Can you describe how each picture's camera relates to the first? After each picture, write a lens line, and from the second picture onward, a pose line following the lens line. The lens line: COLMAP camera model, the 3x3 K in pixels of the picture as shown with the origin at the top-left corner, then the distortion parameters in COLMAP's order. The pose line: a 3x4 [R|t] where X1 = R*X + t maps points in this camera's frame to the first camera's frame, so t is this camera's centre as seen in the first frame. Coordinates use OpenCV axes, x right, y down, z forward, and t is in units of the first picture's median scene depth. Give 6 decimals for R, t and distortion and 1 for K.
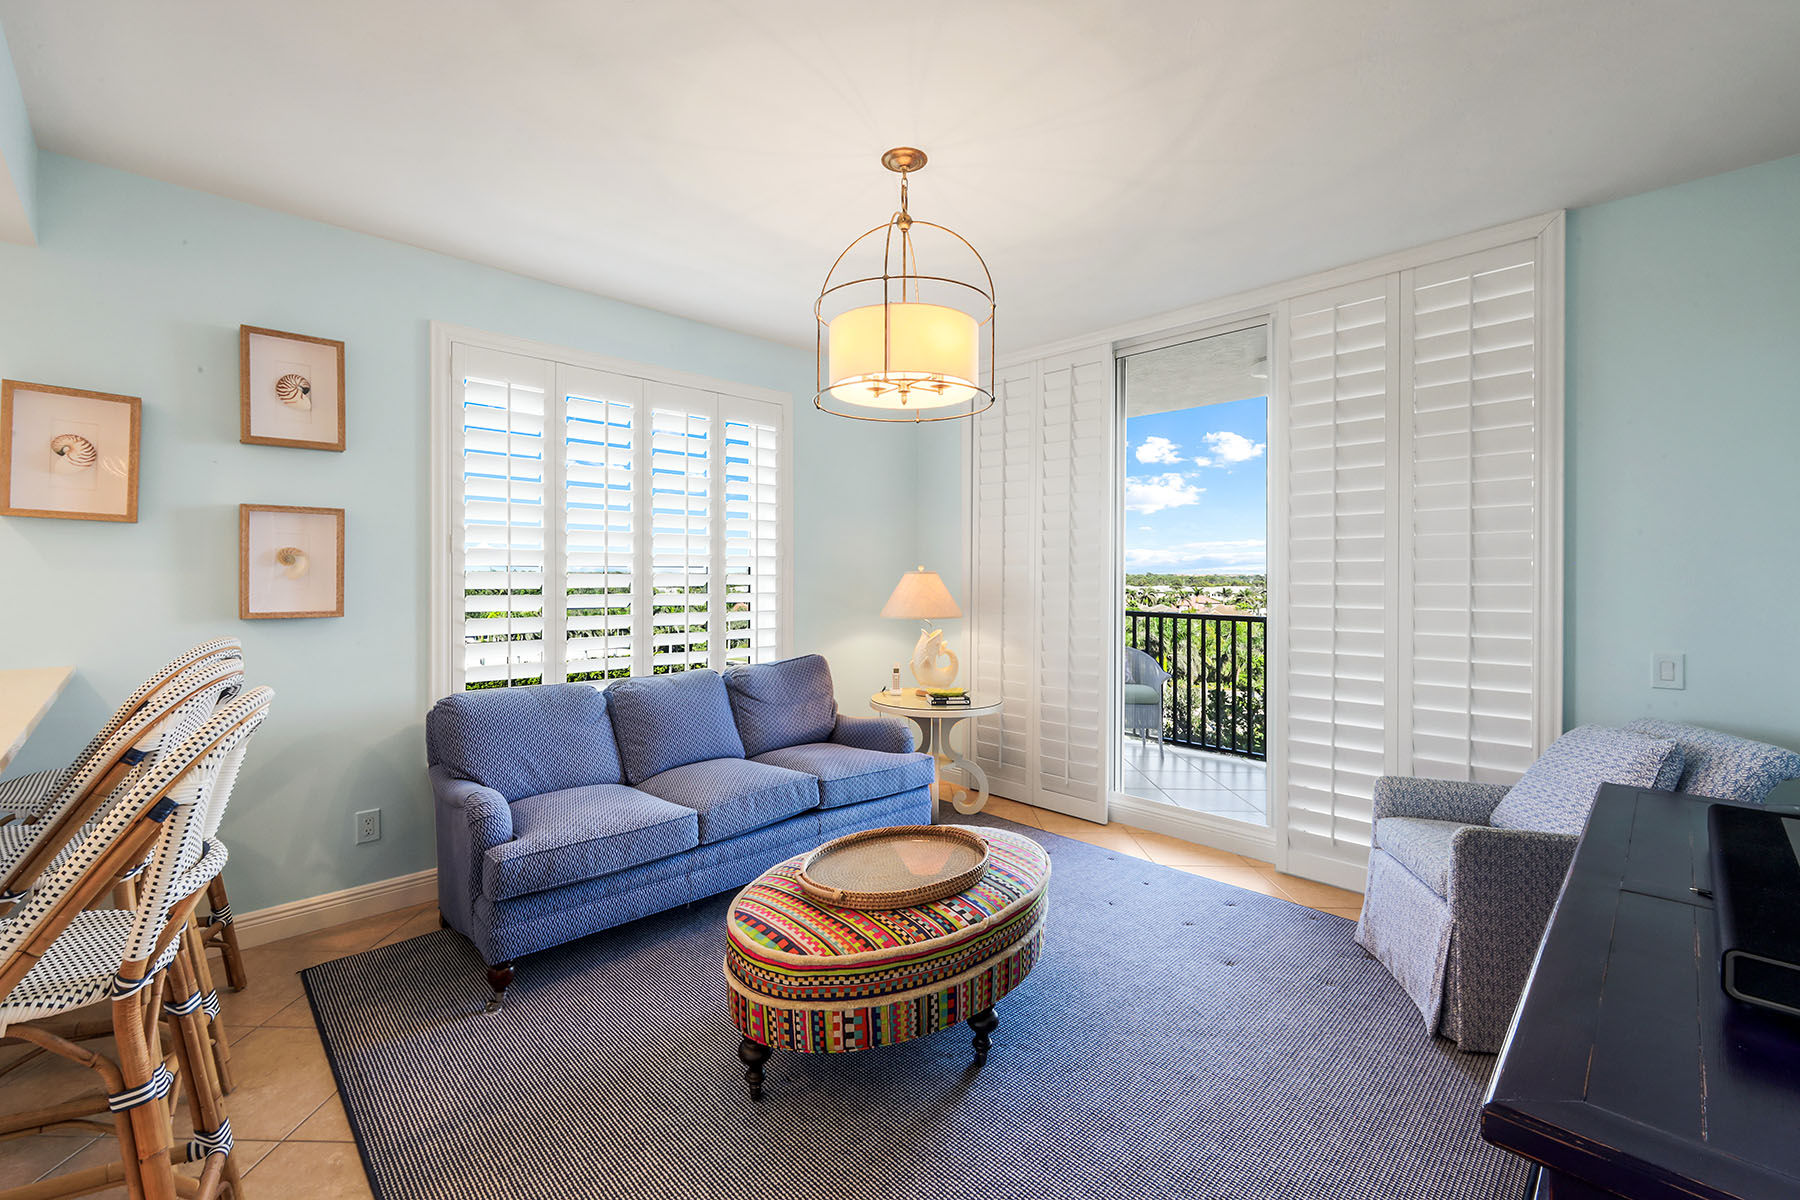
lens RADIAL K [[763.4, 0, 867.4], [0, 763.4, 581.5], [0, 0, 1]] dist [-0.001862, -0.000204]
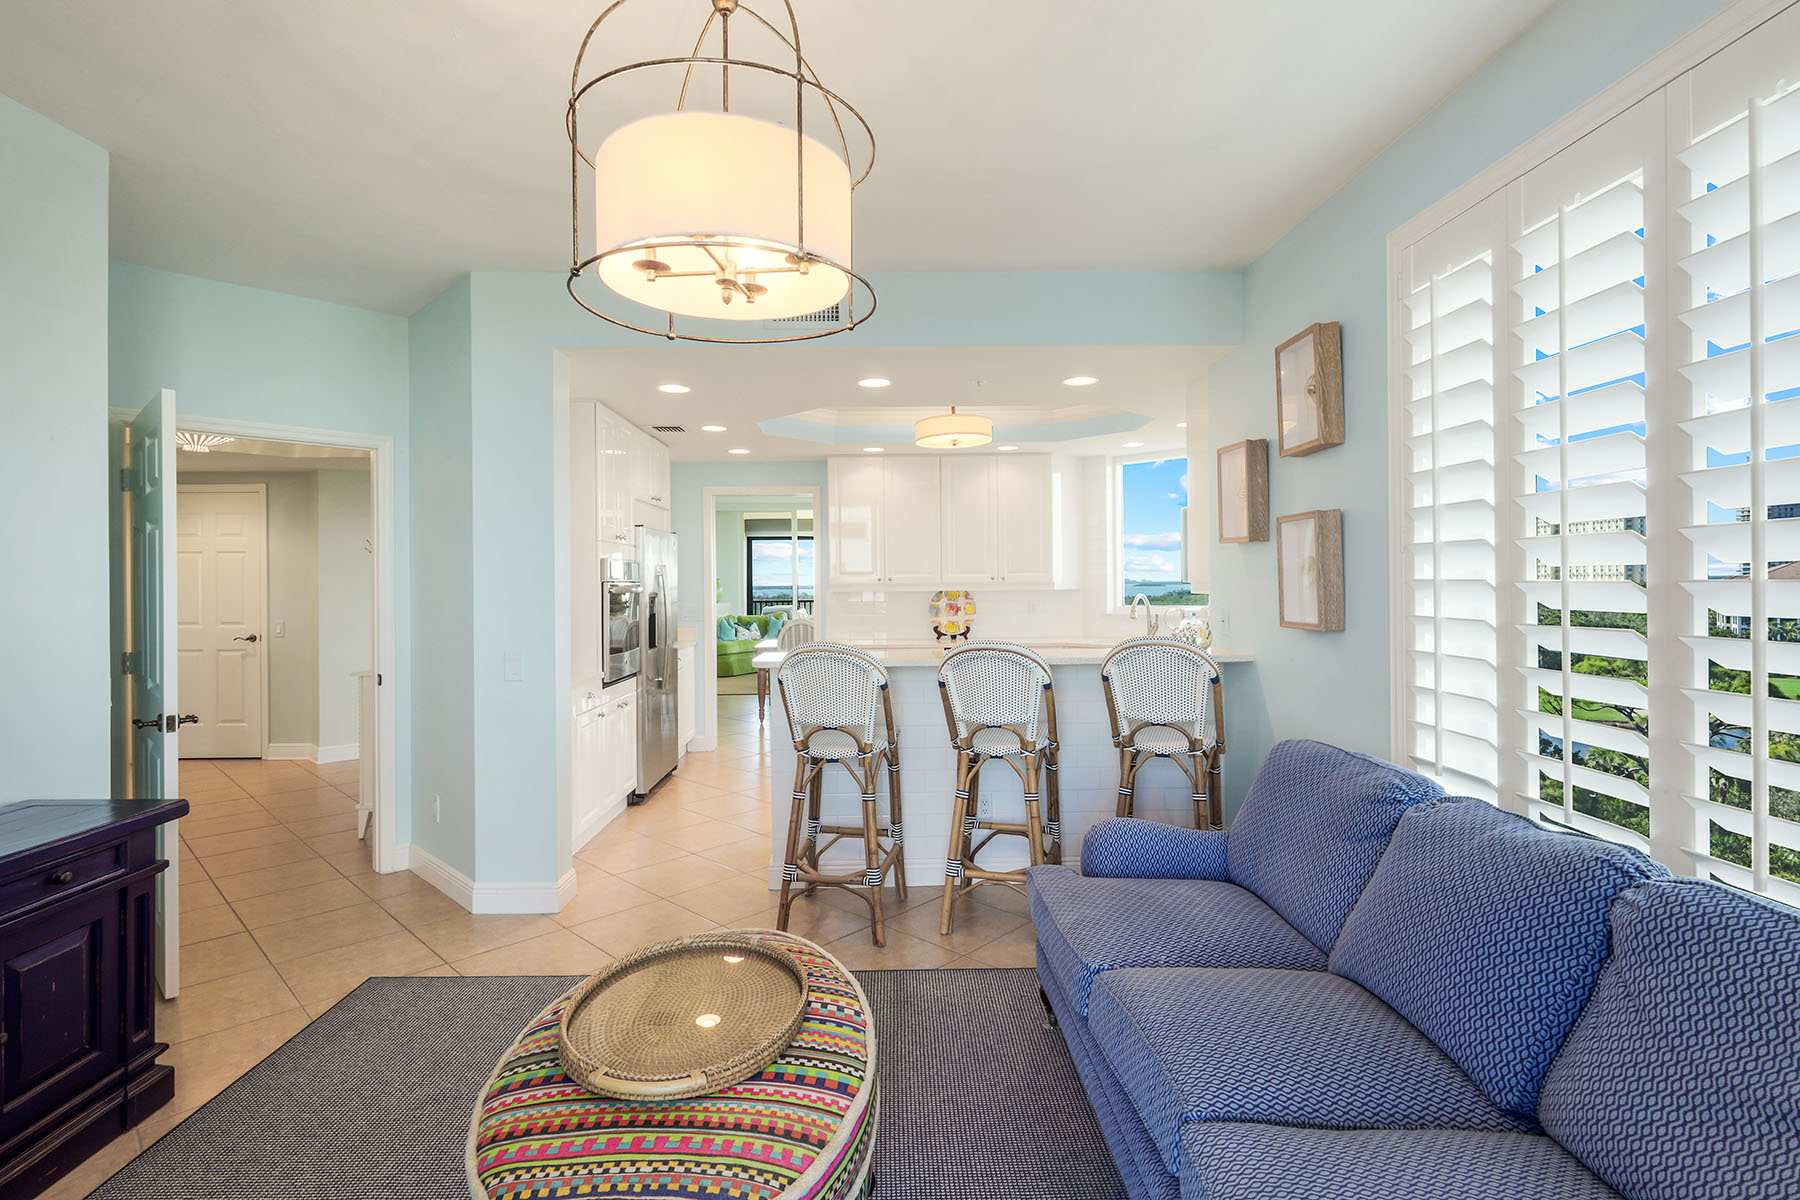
lens RADIAL K [[763.4, 0, 867.4], [0, 763.4, 581.5], [0, 0, 1]] dist [-0.001862, -0.000204]
pose [[-0.693509, -0.000125, -0.720448, 0.329529], [-0.000523, 1.000000, 0.000331, -0.010461], [0.720448, 0.000606, -0.693508, 1.311329]]
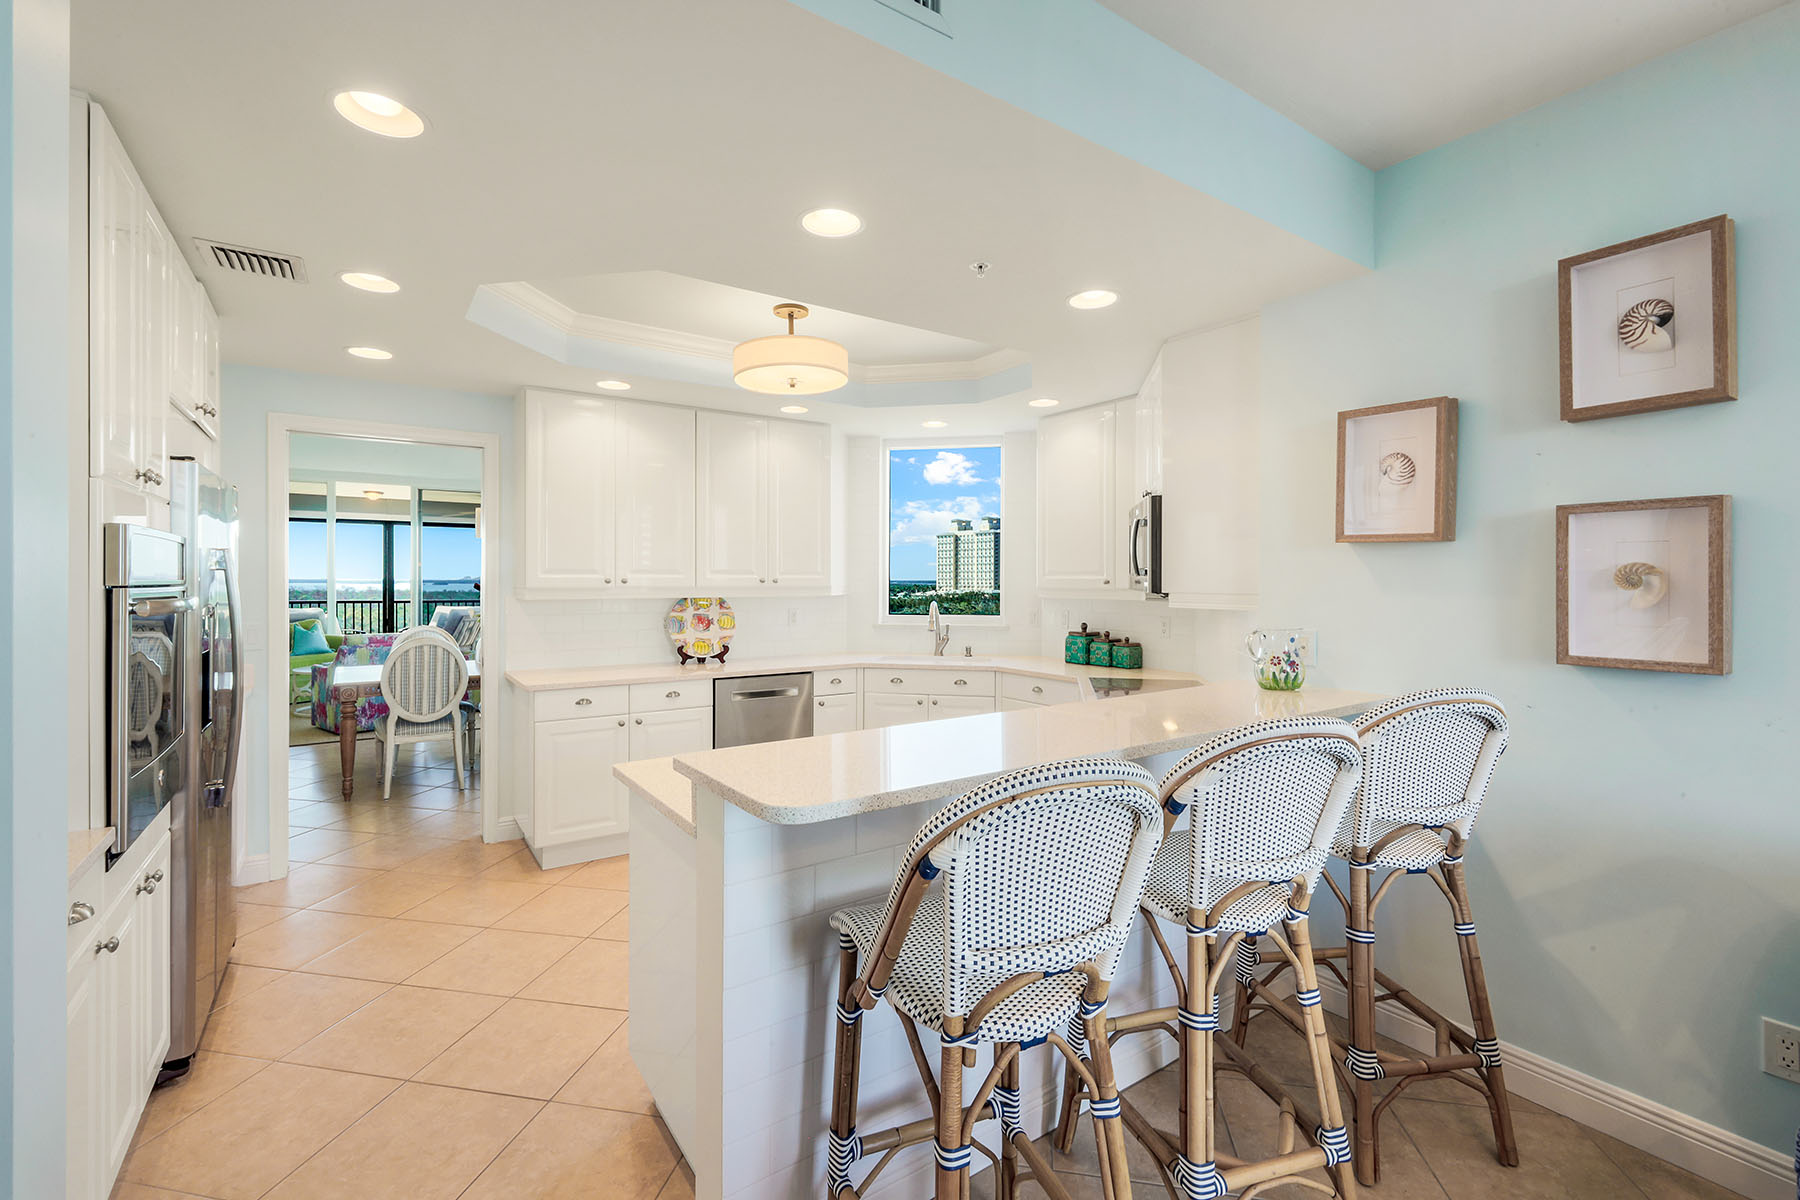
lens RADIAL K [[739.7, 0, 874.8], [0, 739.7, 581.4], [0, 0, 1]] dist [-0.018996, 0.000027]
pose [[-0.183946, -0.005379, -0.982922, -0.014481], [-0.012837, 0.999913, -0.003069, -0.017812], [0.982853, 0.012053, -0.183999, 0.459779]]
